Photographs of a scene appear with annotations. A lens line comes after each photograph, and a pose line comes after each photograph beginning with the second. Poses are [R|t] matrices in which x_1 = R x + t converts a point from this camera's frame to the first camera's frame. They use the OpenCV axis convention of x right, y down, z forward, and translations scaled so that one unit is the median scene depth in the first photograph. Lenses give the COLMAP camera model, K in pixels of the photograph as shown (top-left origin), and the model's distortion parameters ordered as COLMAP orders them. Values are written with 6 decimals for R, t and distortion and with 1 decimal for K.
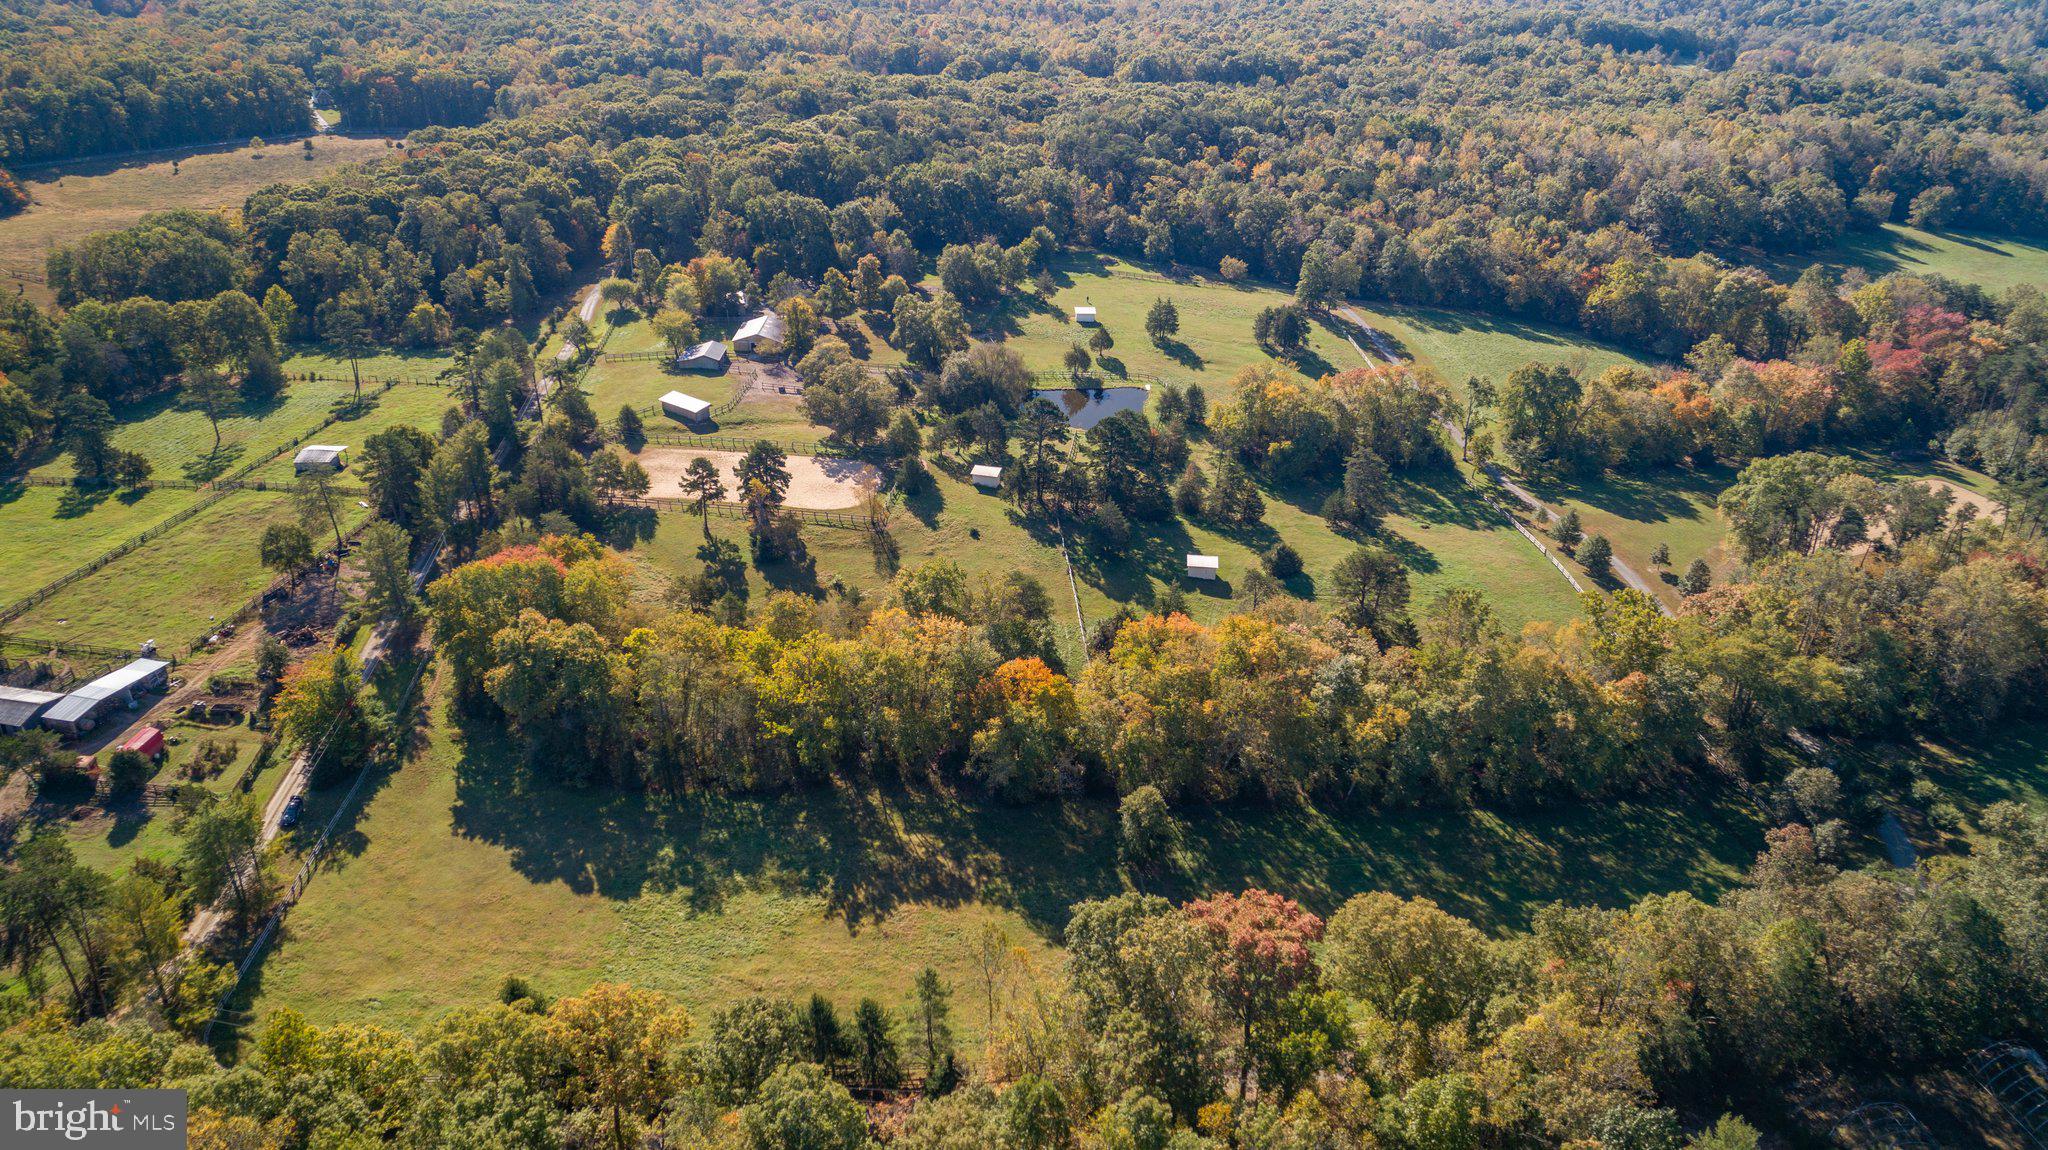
lens RADIAL K [[1378.4, 0, 1031.6], [0, 1378.4, 578.0], [0, 0, 1]] dist [-0.011779, 0.007482]
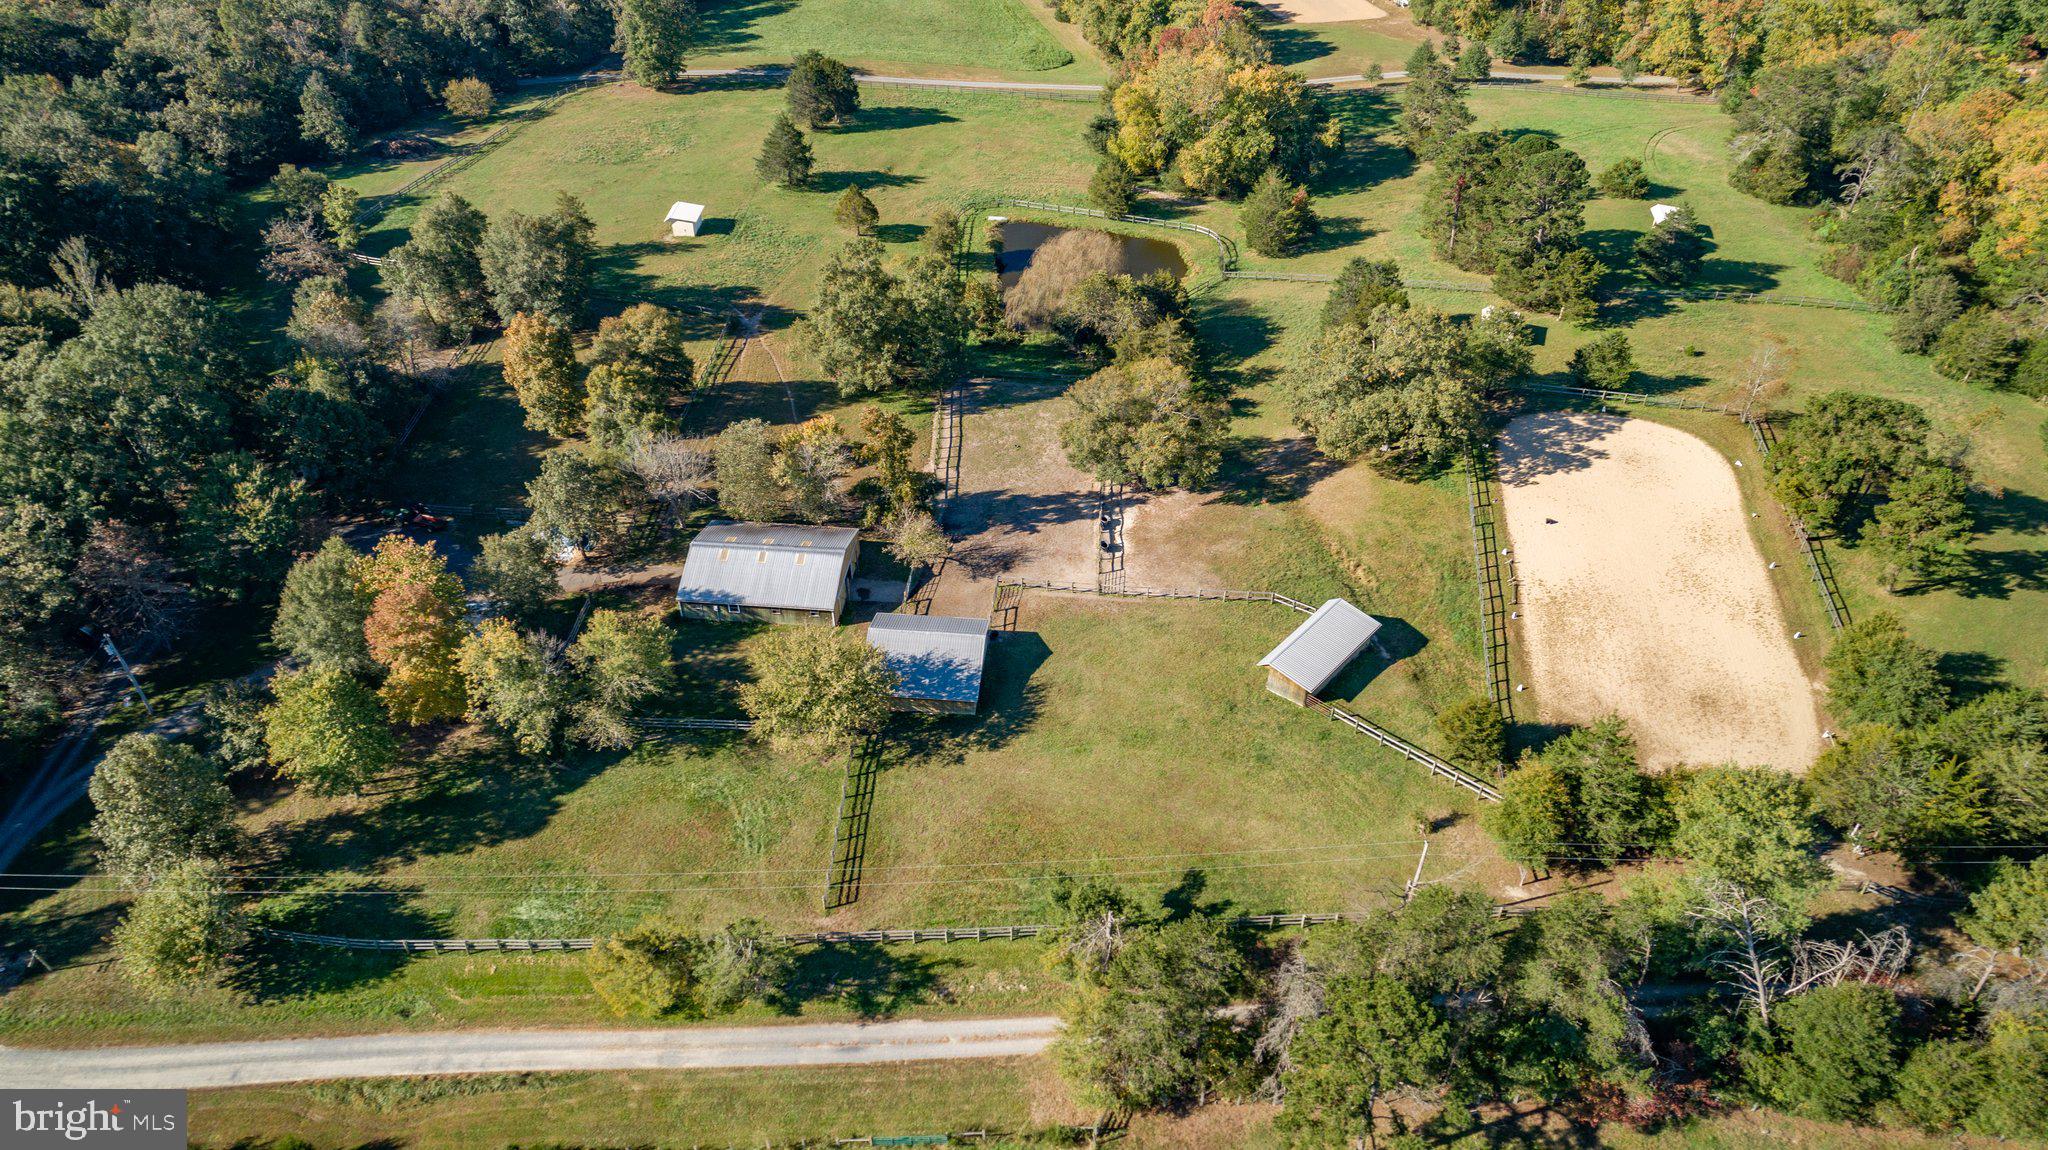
lens RADIAL K [[1378.4, 0, 1024.4], [0, 1378.4, 580.5], [0, 0, 1]] dist [-0.011779, 0.007482]
pose [[0.086761, -0.644414, 0.759739, -0.413496], [0.474389, 0.697326, 0.537301, -0.298147], [-0.876030, 0.313795, 0.366203, 0.692269]]
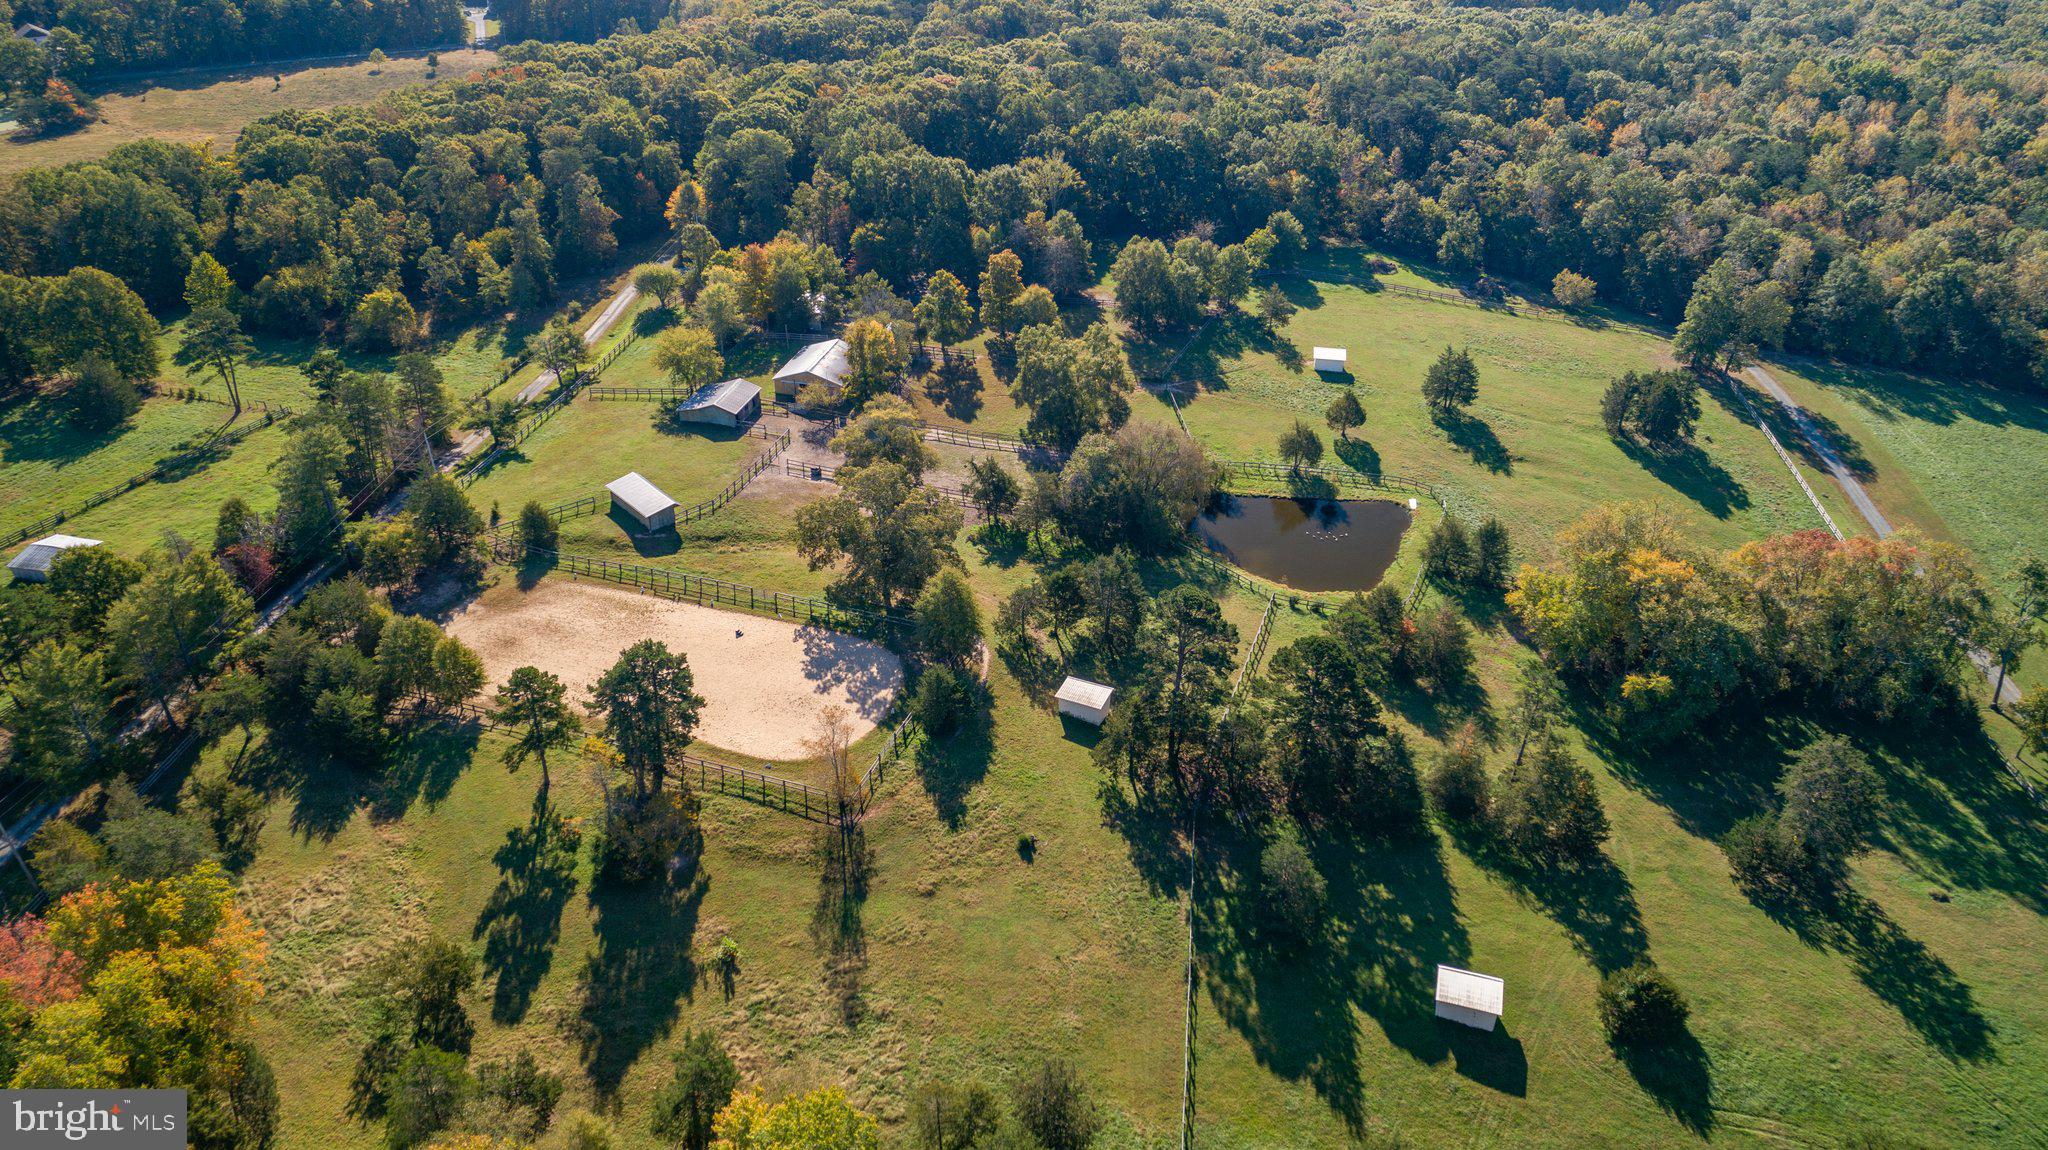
lens RADIAL K [[1378.4, 0, 1023.2], [0, 1378.4, 583.8], [0, 0, 1]] dist [-0.011779, 0.007482]
pose [[0.976448, 0.099760, -0.191306, 0.030868], [-0.090427, 0.994274, 0.056934, -0.104131], [0.195890, -0.038294, 0.979878, 0.315289]]
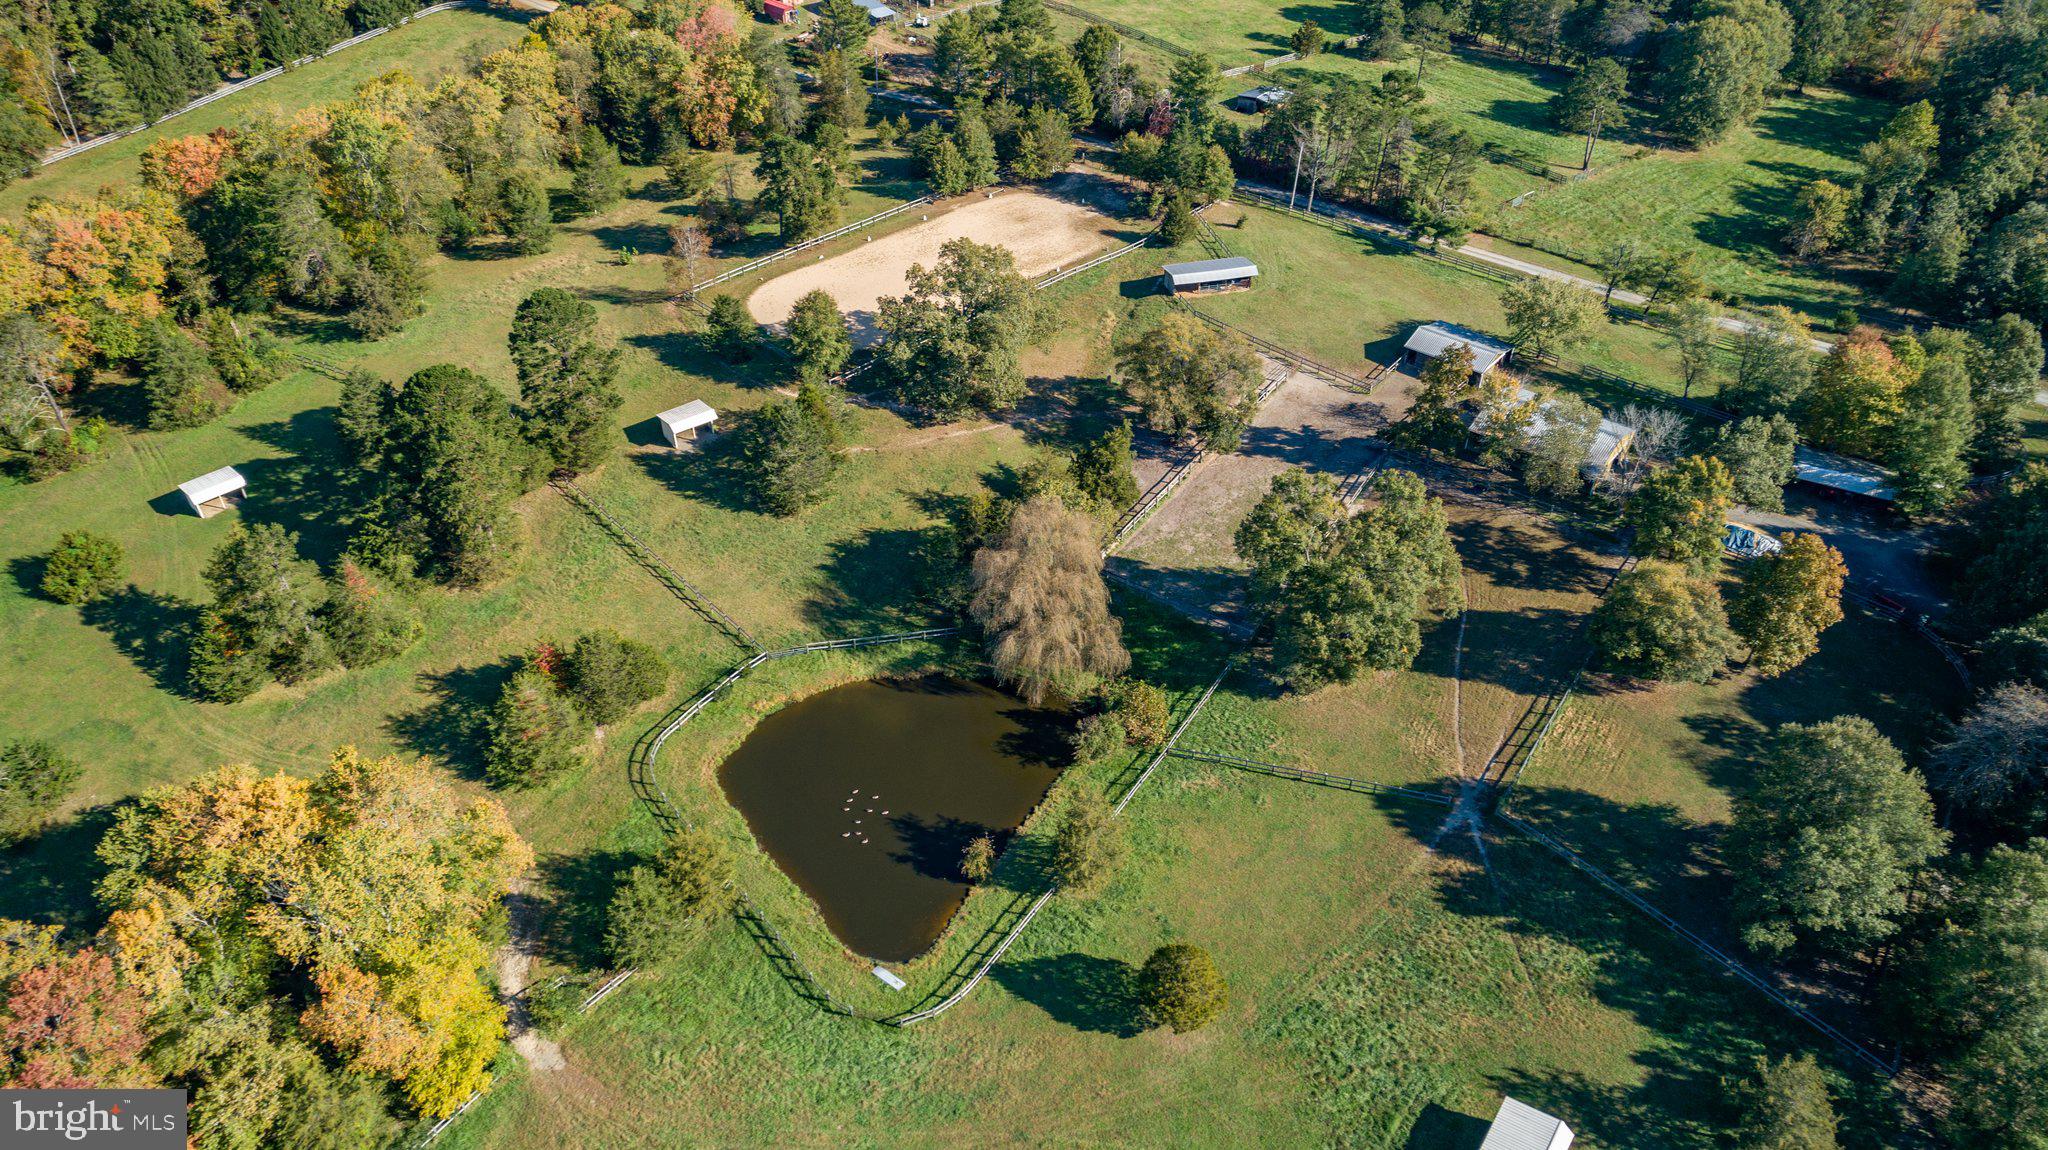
lens RADIAL K [[1378.4, 0, 1024.5], [0, 1378.4, 570.9], [0, 0, 1]] dist [-0.011779, 0.007482]
pose [[-0.628286, 0.453544, -0.632103, 0.187003], [-0.389678, 0.519761, 0.760263, -0.369000], [0.673355, 0.723979, -0.149822, 0.850249]]
